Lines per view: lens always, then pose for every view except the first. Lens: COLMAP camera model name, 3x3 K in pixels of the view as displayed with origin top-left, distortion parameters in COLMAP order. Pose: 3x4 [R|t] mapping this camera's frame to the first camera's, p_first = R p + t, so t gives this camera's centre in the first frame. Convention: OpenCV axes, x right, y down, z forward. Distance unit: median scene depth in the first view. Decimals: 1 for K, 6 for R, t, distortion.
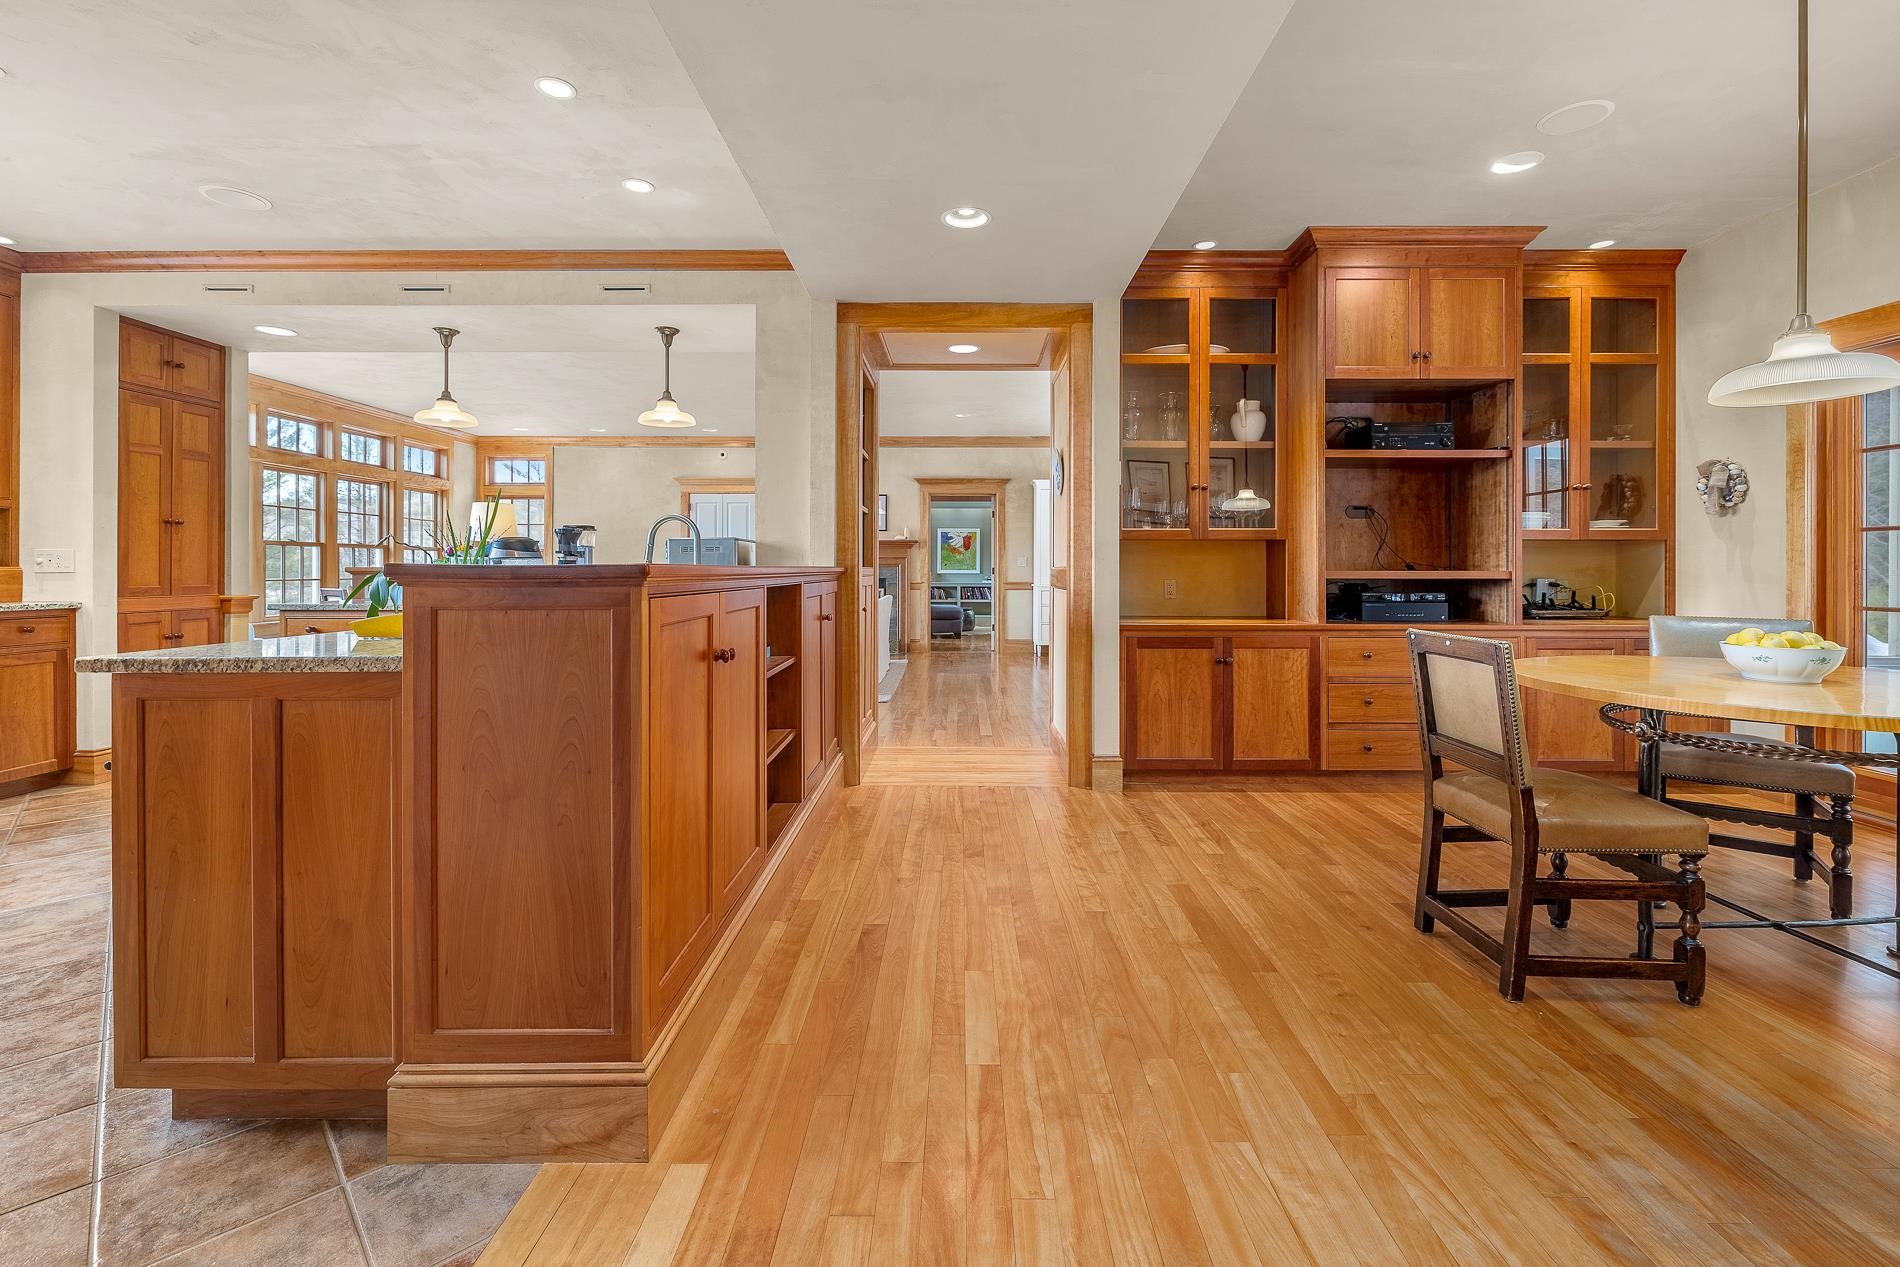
lens RADIAL K [[823.2, 0, 951.2], [0, 823.2, 571.3], [0, 0, 1]] dist [0.001131, 0.000097]
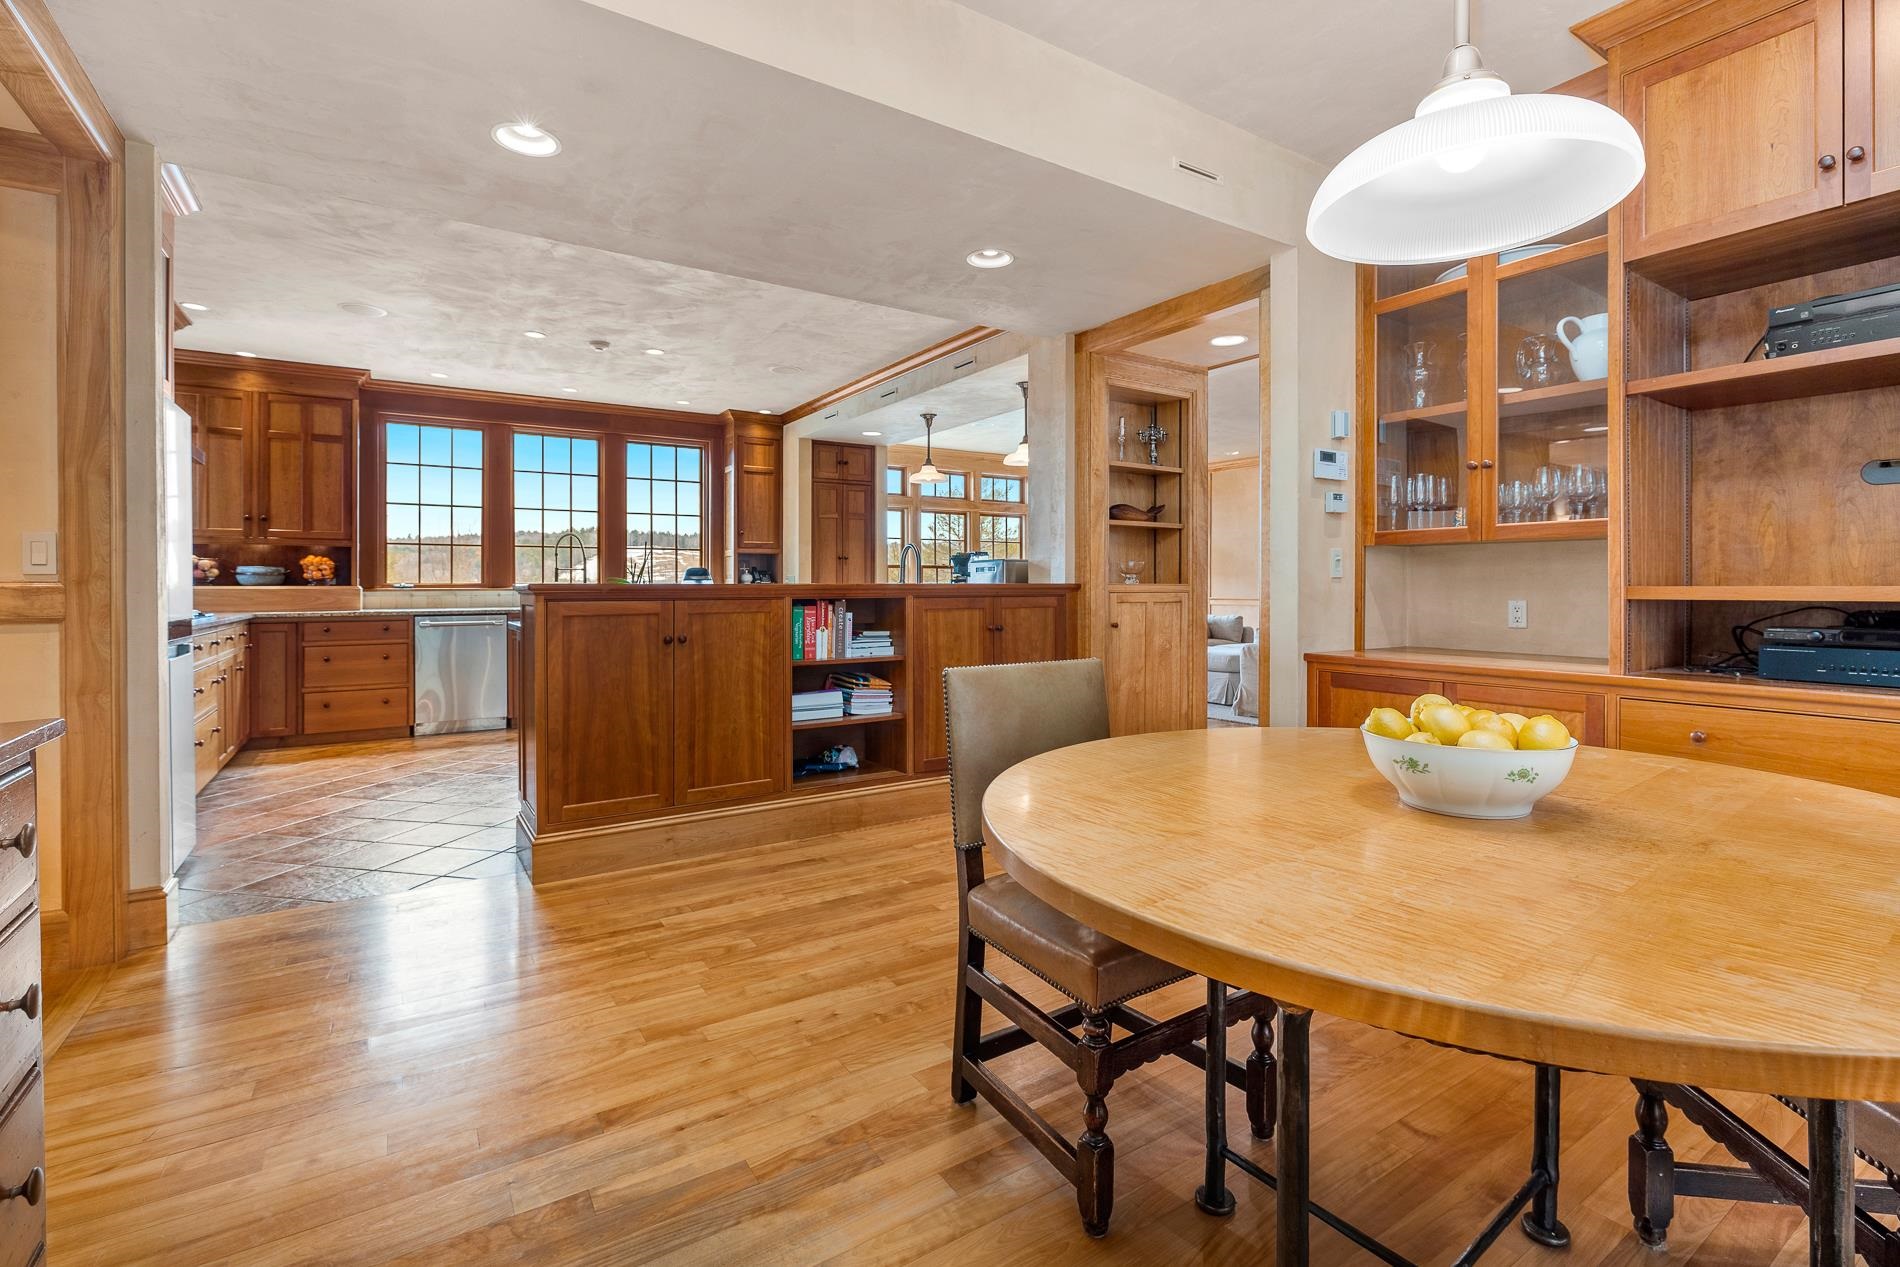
lens RADIAL K [[859.4, 0, 953.8], [0, 859.4, 593.3], [0, 0, 1]] dist [0.000591, 0.000226]
pose [[0.553365, 0.006126, -0.832916, 0.623904], [-0.001377, 0.999978, 0.006439, -0.000237], [0.832938, -0.002417, 0.553362, 0.228193]]
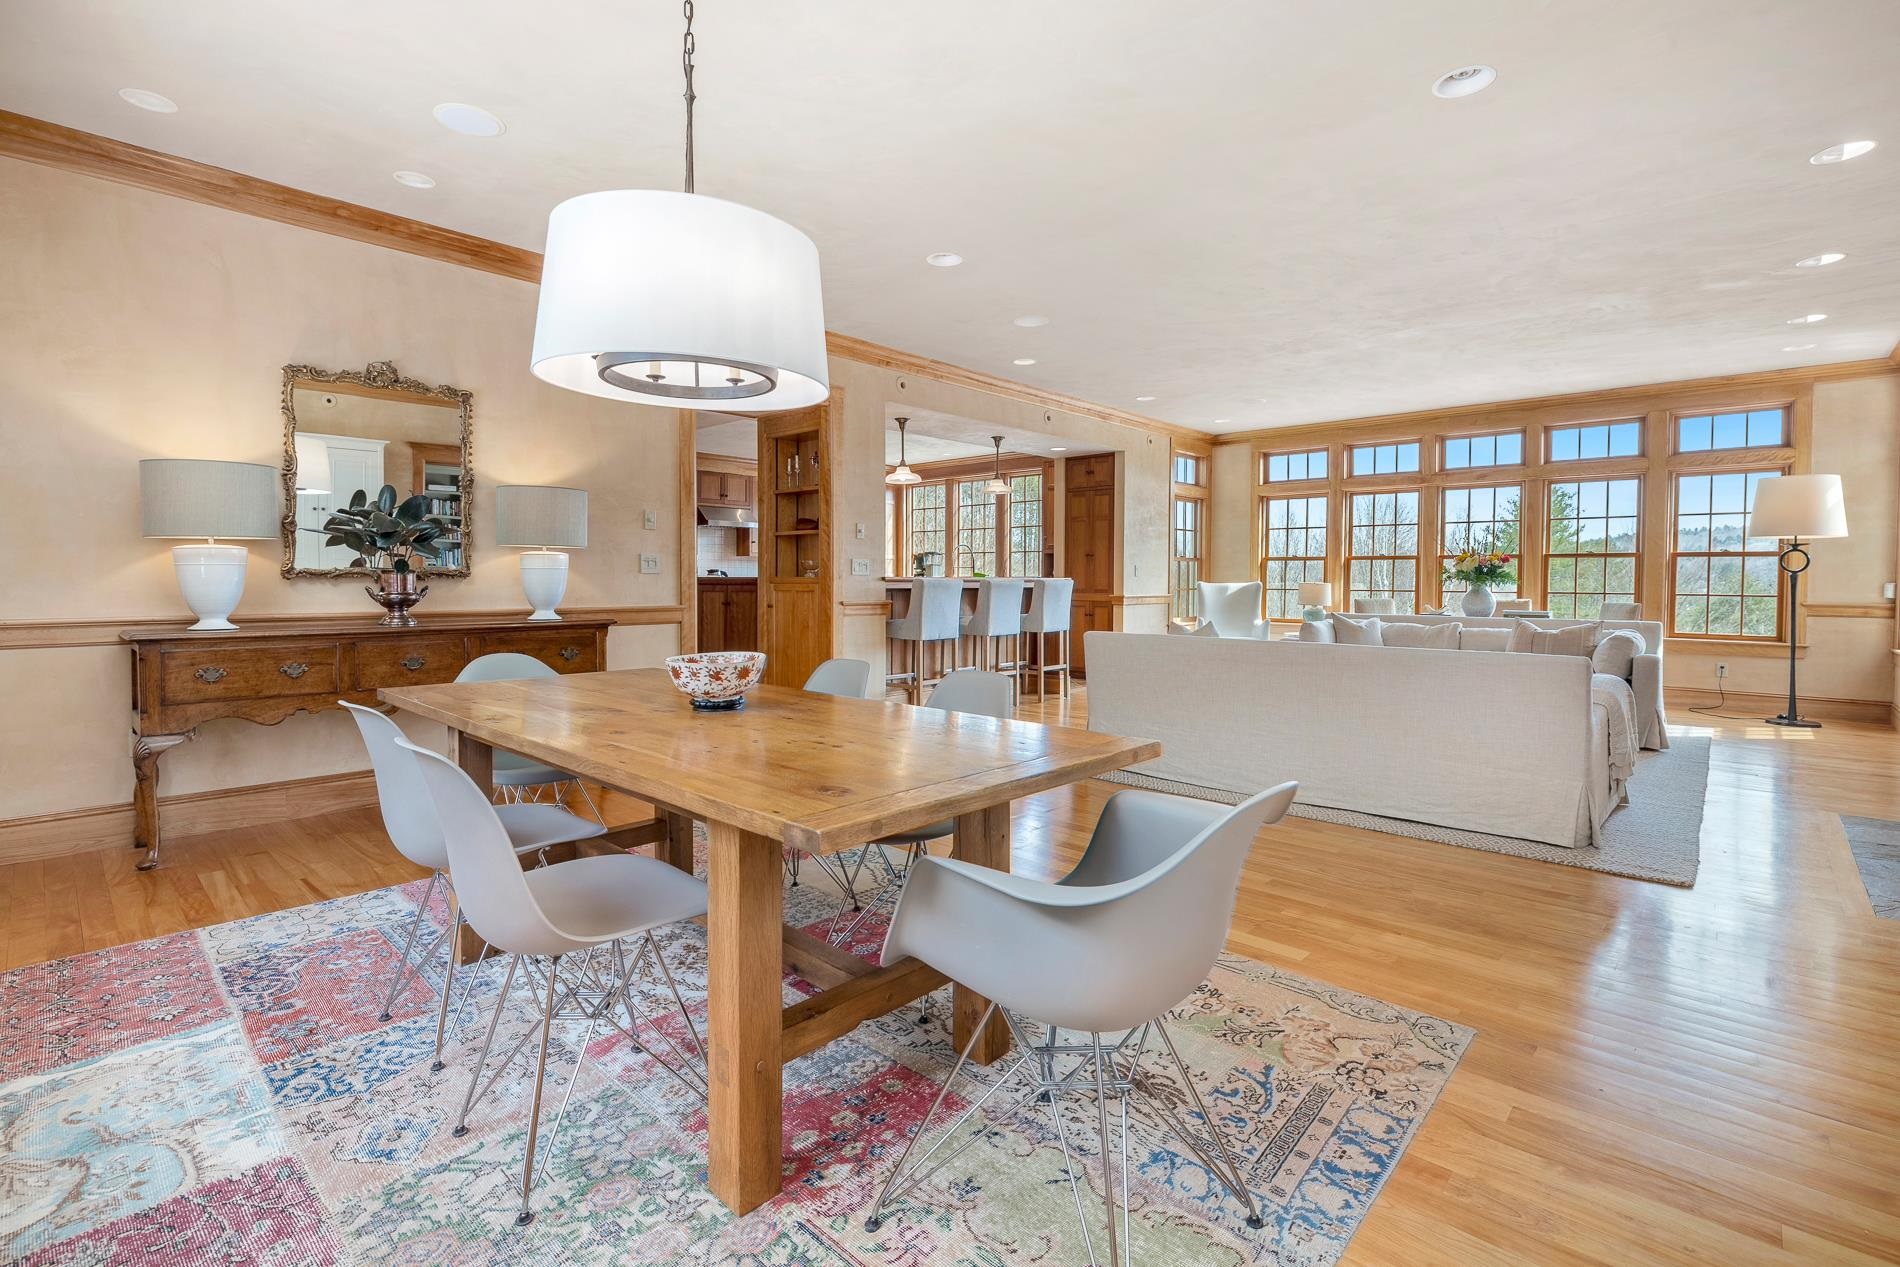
lens RADIAL K [[859.4, 0, 953.8], [0, 859.4, 593.3], [0, 0, 1]] dist [0.000591, 0.000226]
pose [[-0.668418, 0.009859, -0.743720, 0.765268], [-0.009161, 0.999727, 0.021486, -0.009260], [0.743729, 0.021175, -0.668145, 2.114699]]
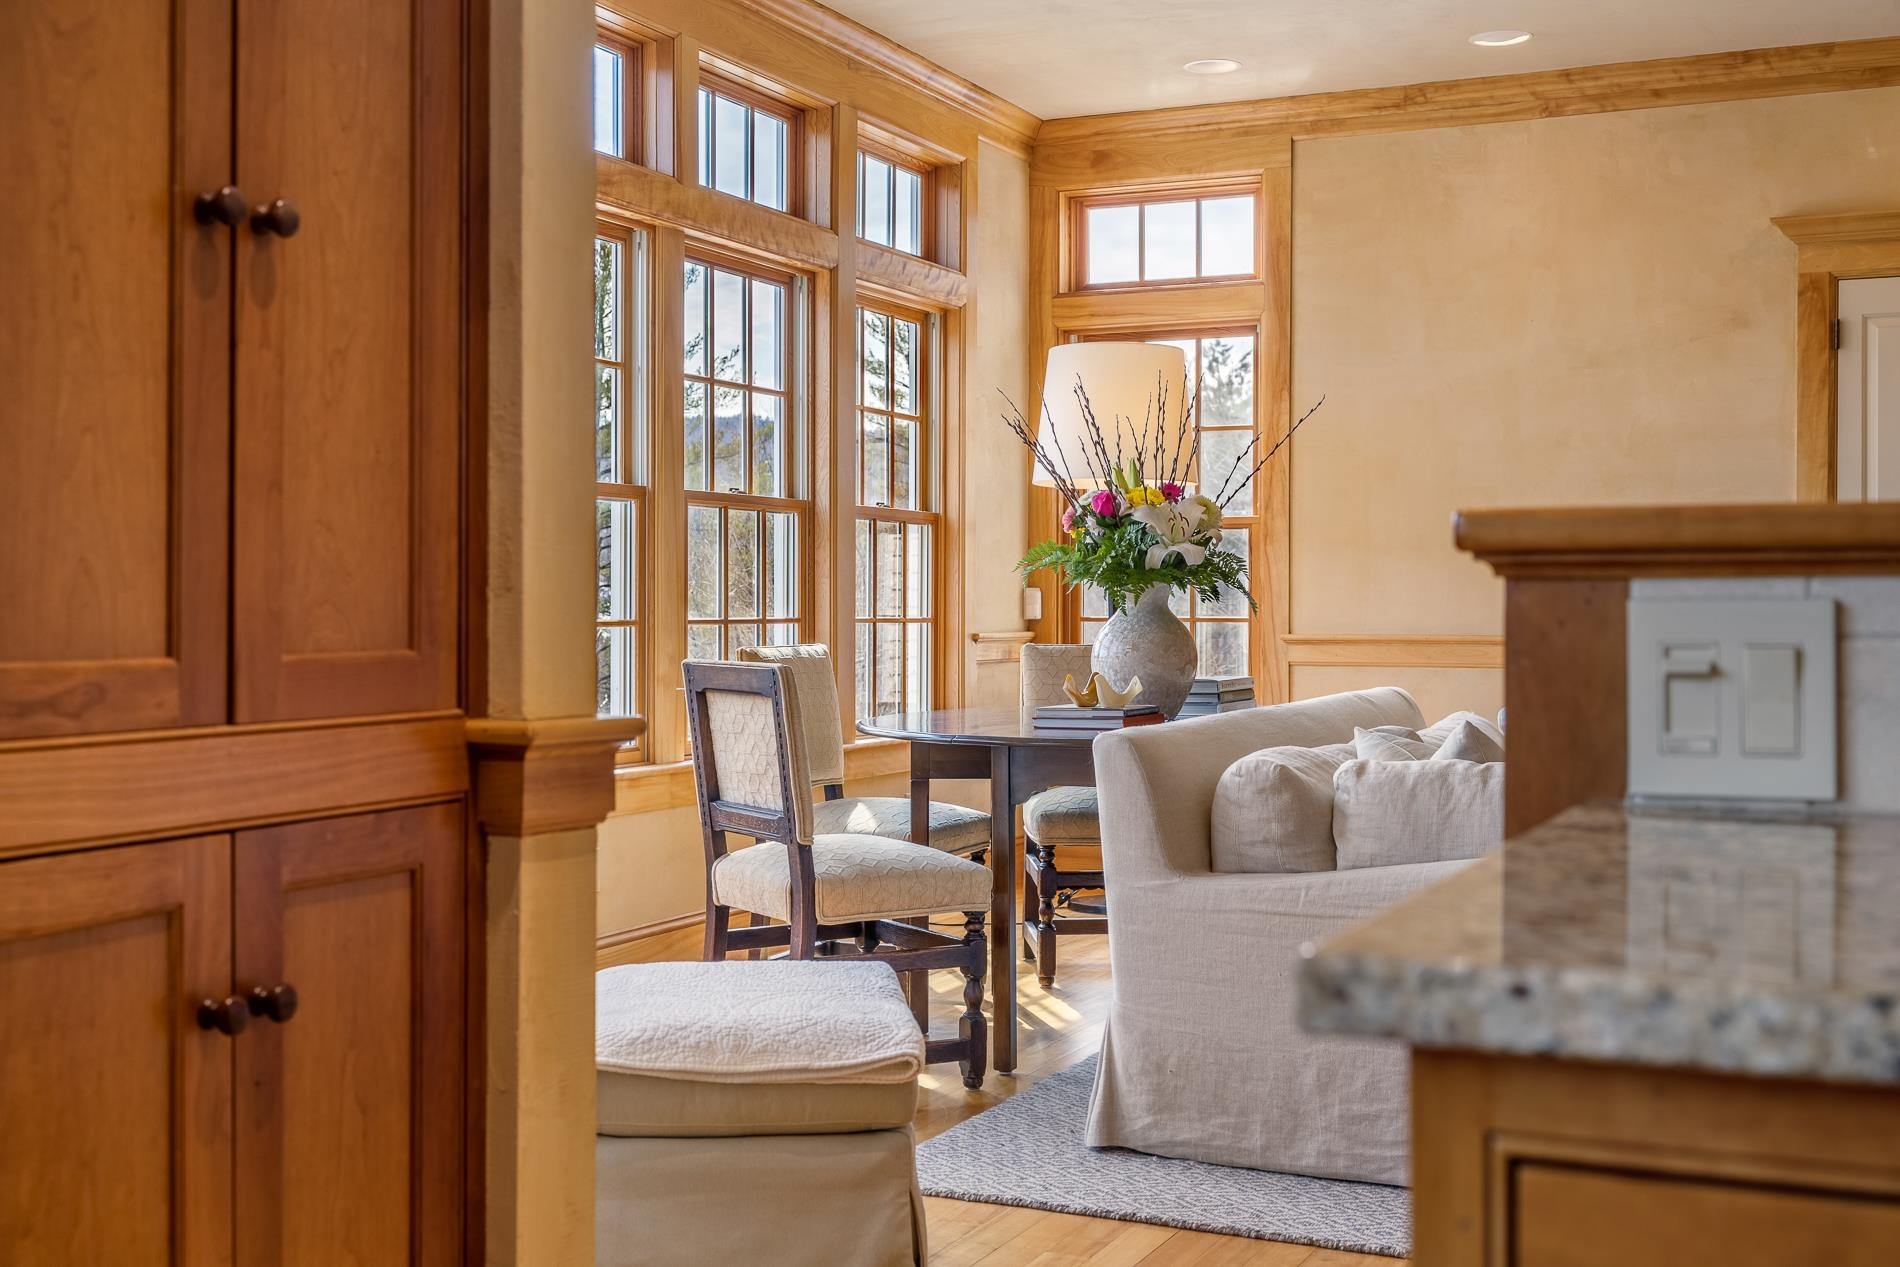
lens RADIAL K [[2179.6, 0, 950.0], [0, 2179.6, 633.5], [0, 0, 1]] dist [-0.011323, -0.002787]
pose [[0.909707, 0.006738, -0.415197, -0.672943], [-0.001915, 0.999926, 0.012030, 0.008380], [0.415247, -0.010149, 0.909652, 0.704783]]
